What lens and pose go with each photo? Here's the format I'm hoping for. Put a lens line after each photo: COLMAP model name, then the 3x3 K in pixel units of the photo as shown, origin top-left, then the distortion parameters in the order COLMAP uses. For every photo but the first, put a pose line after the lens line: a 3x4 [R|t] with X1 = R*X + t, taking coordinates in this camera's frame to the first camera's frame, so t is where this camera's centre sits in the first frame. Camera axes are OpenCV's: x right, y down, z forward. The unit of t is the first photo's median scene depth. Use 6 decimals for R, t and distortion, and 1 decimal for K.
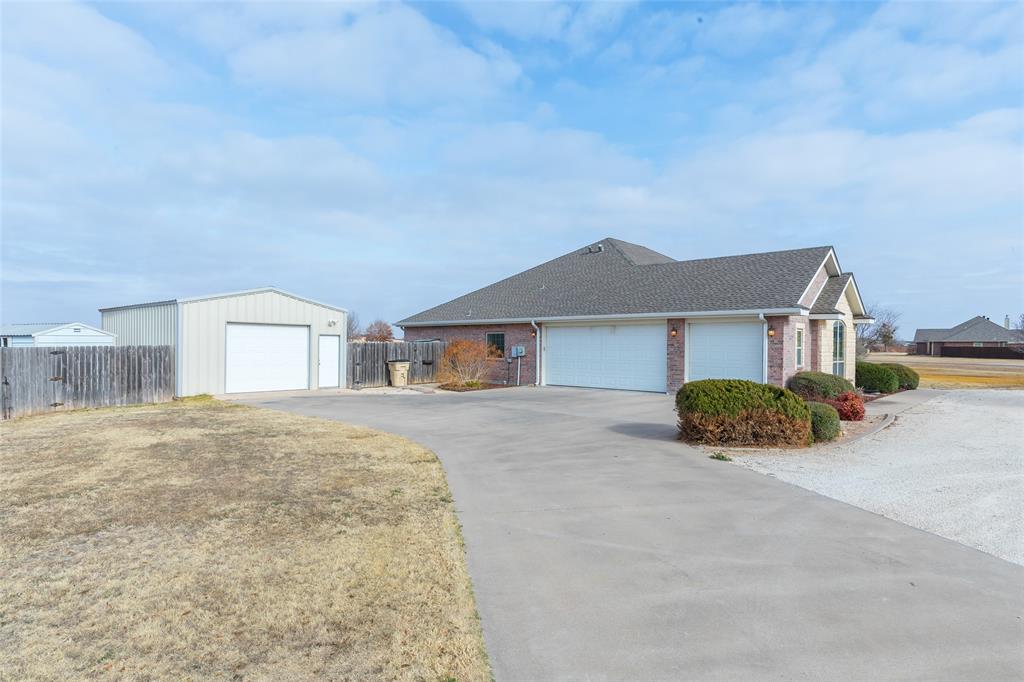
lens RADIAL K [[575.5, 0, 512.0], [0, 575.5, 341.0], [0, 0, 1]] dist [-0.001069, -0.000467]
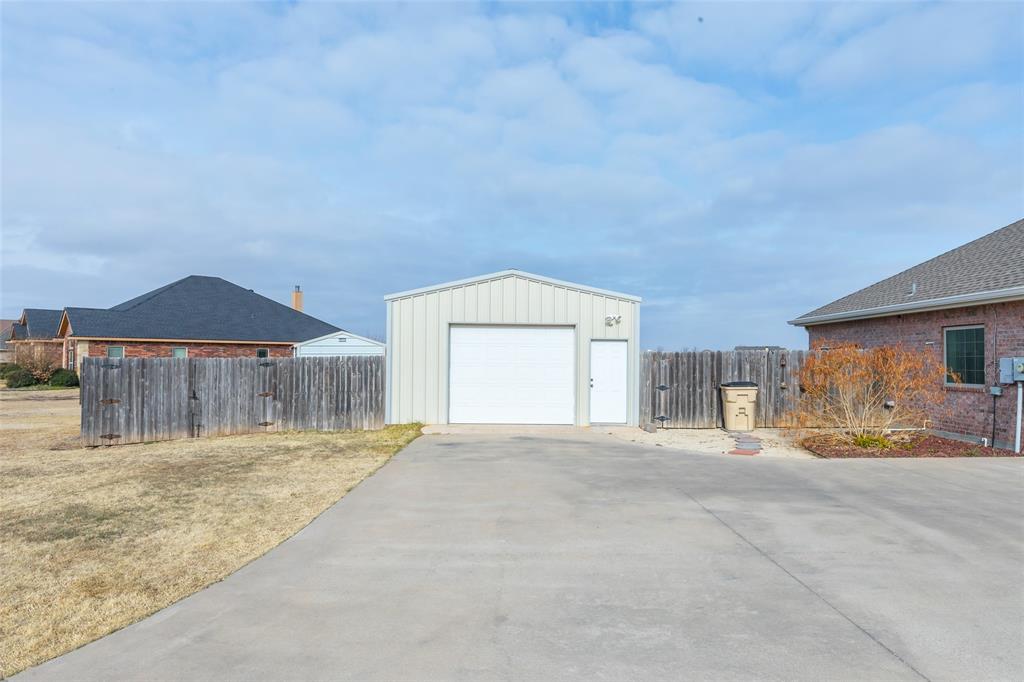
lens RADIAL K [[624.6, 0, 512.0], [0, 624.6, 341.0], [0, 0, 1]] dist [0.001771, 0.000570]
pose [[0.651613, -0.022553, -0.758216, 0.156417], [0.005203, 0.999667, -0.025263, 0.009322], [0.758533, 0.012516, 0.651514, 0.592357]]
